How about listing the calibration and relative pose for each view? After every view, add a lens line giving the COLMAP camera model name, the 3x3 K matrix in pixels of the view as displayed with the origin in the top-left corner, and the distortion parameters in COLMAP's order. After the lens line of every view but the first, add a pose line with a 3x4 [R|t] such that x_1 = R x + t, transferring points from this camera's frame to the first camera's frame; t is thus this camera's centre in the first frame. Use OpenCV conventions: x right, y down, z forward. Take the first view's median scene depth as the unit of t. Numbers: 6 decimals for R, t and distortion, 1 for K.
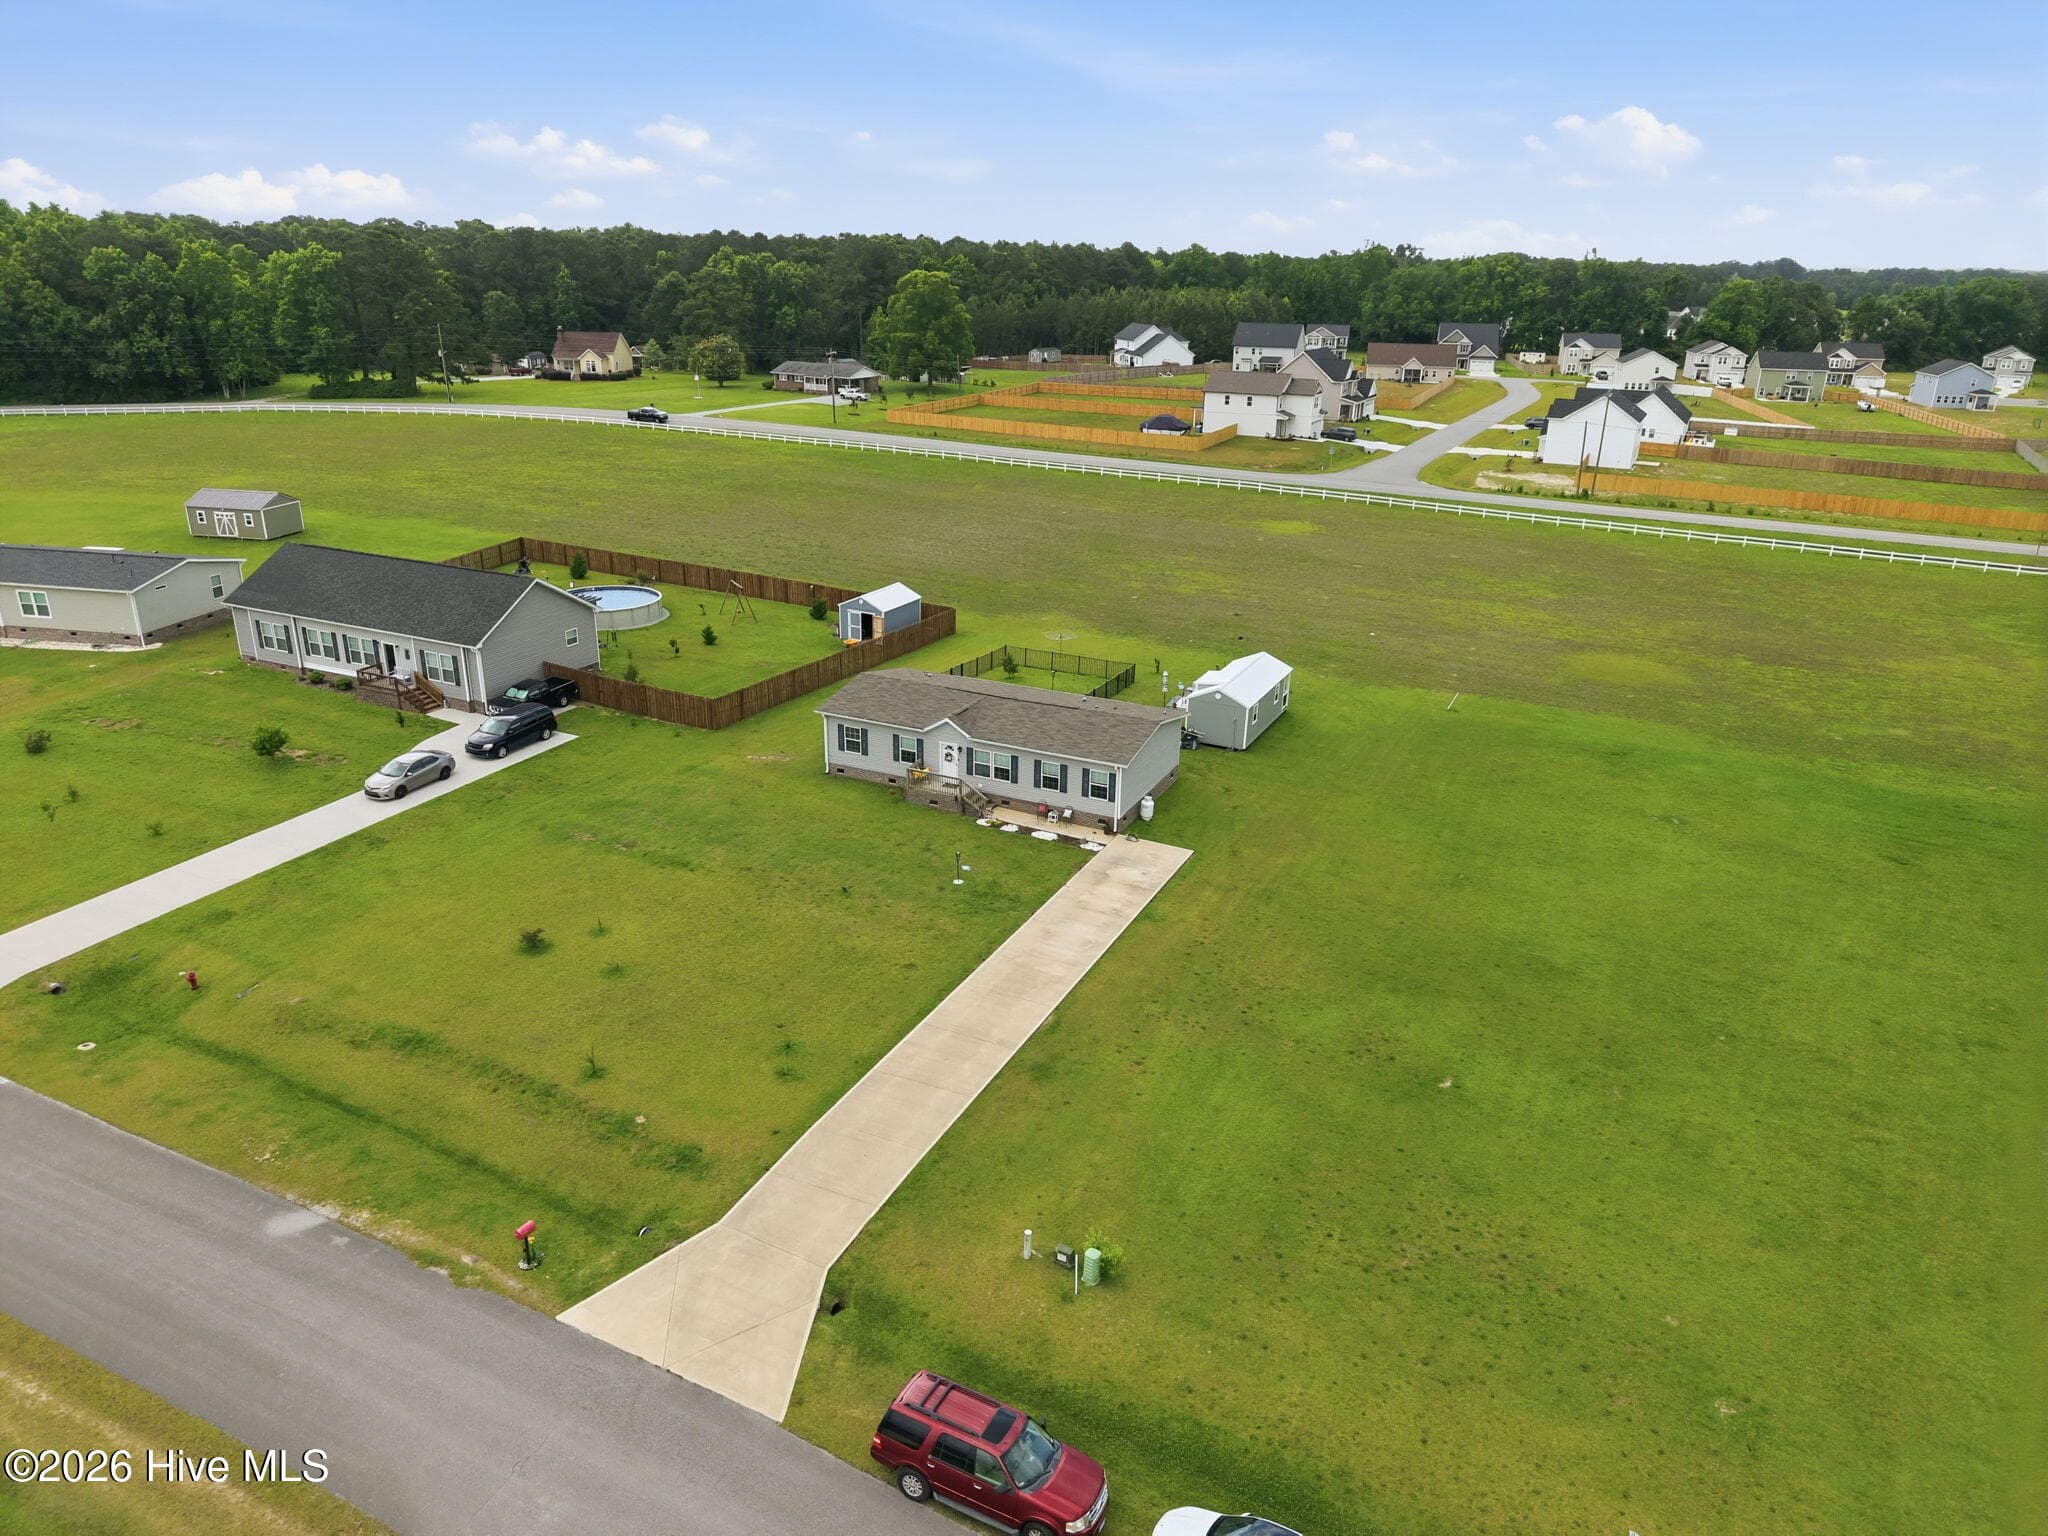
lens RADIAL K [[1363.3, 0, 1024.0], [0, 1363.3, 768.0], [0, 0, 1]] dist [0.043084, -0.053537]
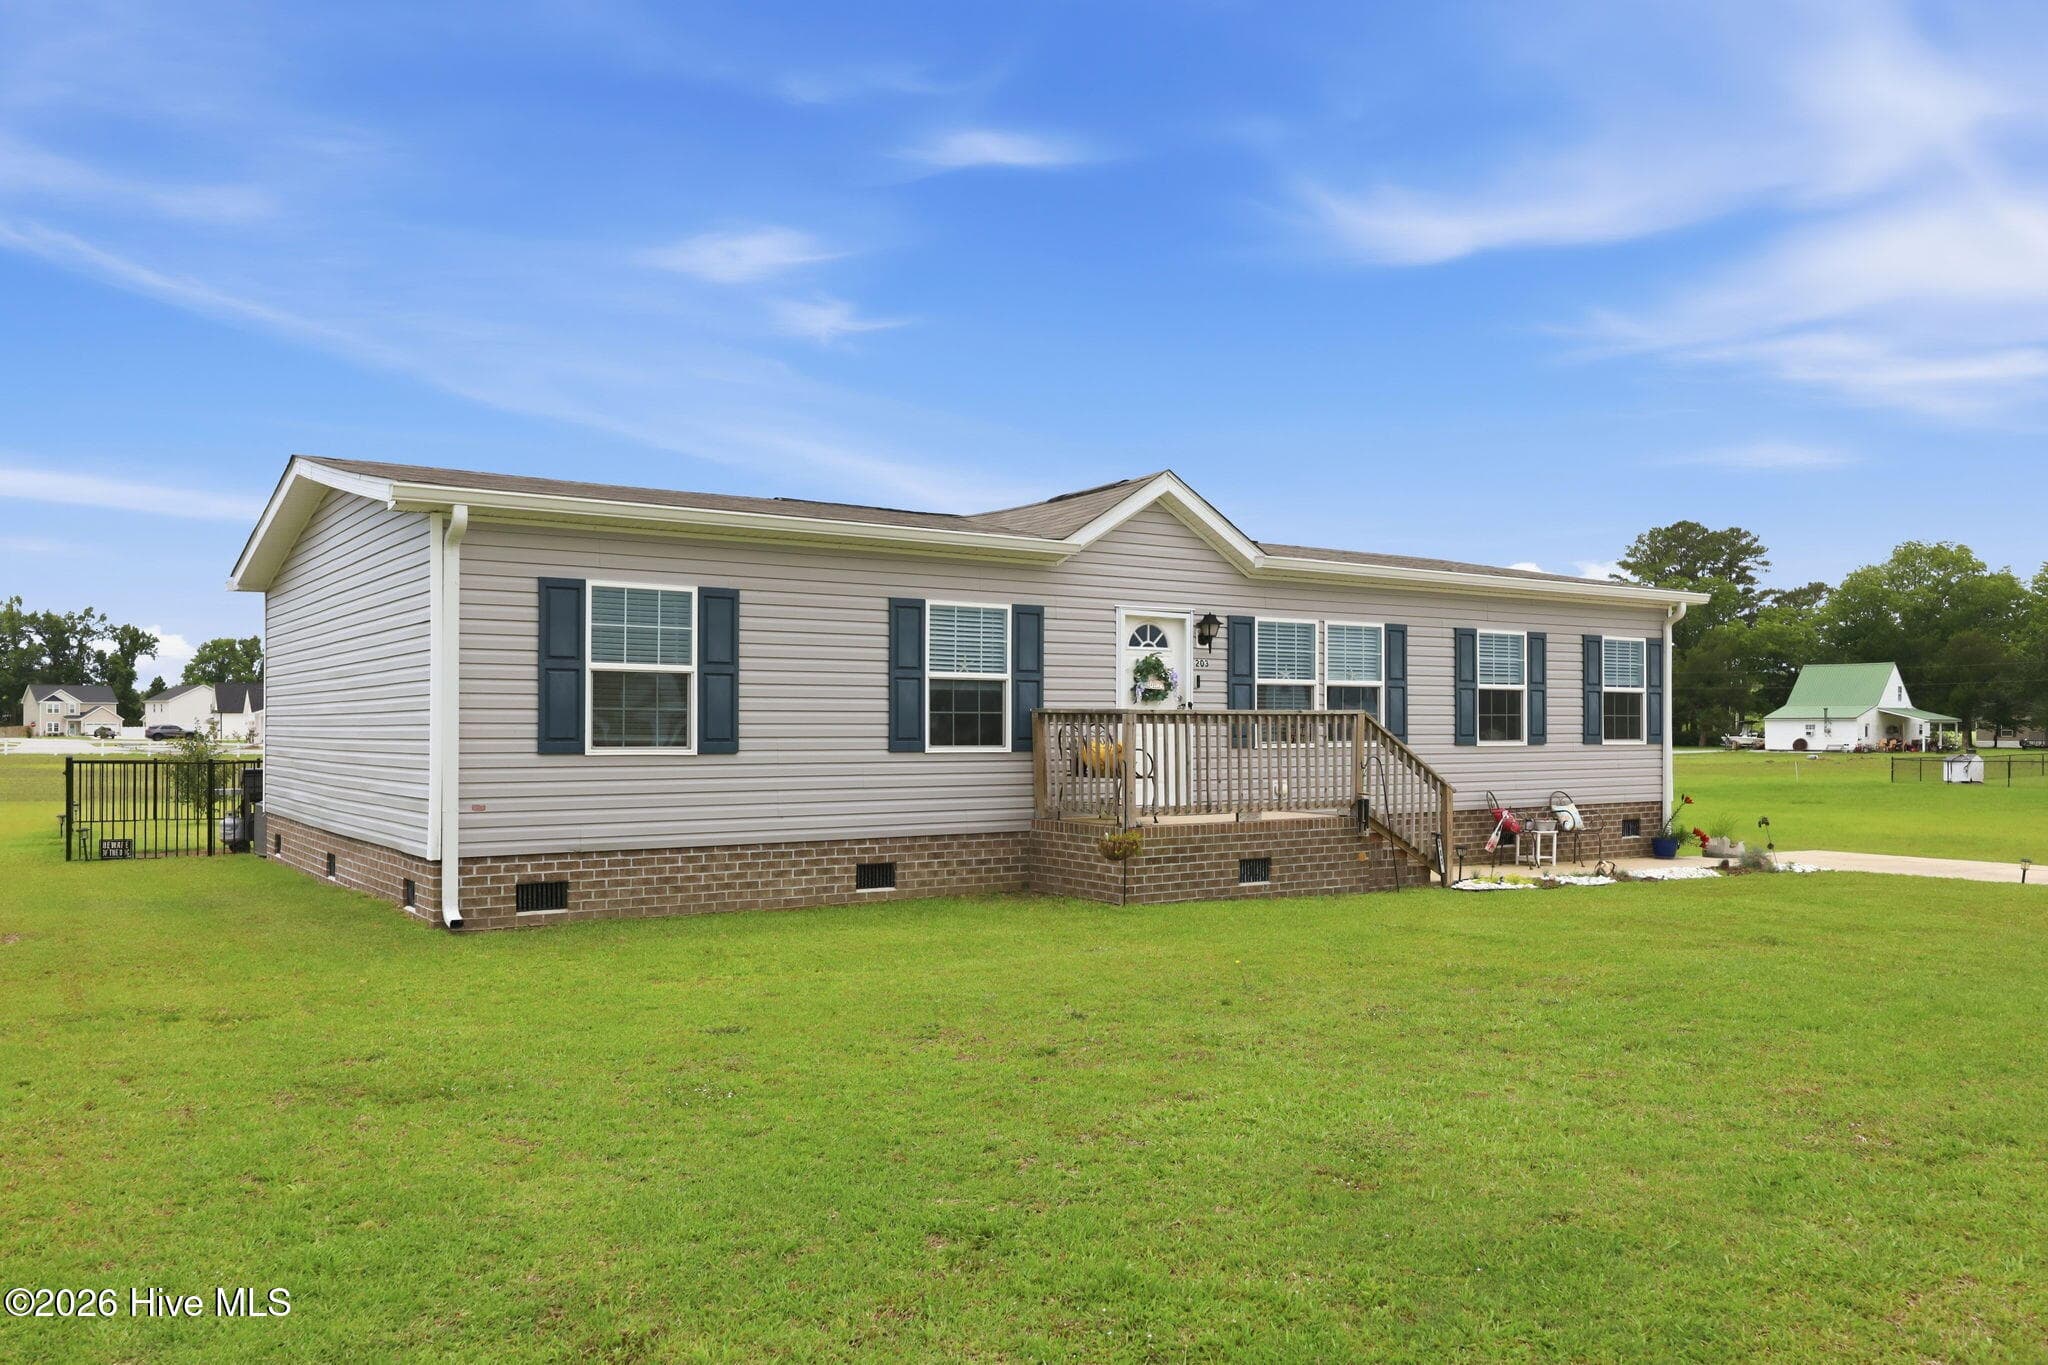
lens RADIAL K [[1546.9, 0, 1036.1], [0, 1546.9, 725.4], [0, 0, 1]] dist [-0.006069, 0.000771]
pose [[0.498614, -0.016141, 0.866674, -0.281890], [0.312883, 0.935774, -0.162580, 0.033130], [-0.808386, 0.352232, 0.471640, 0.935008]]
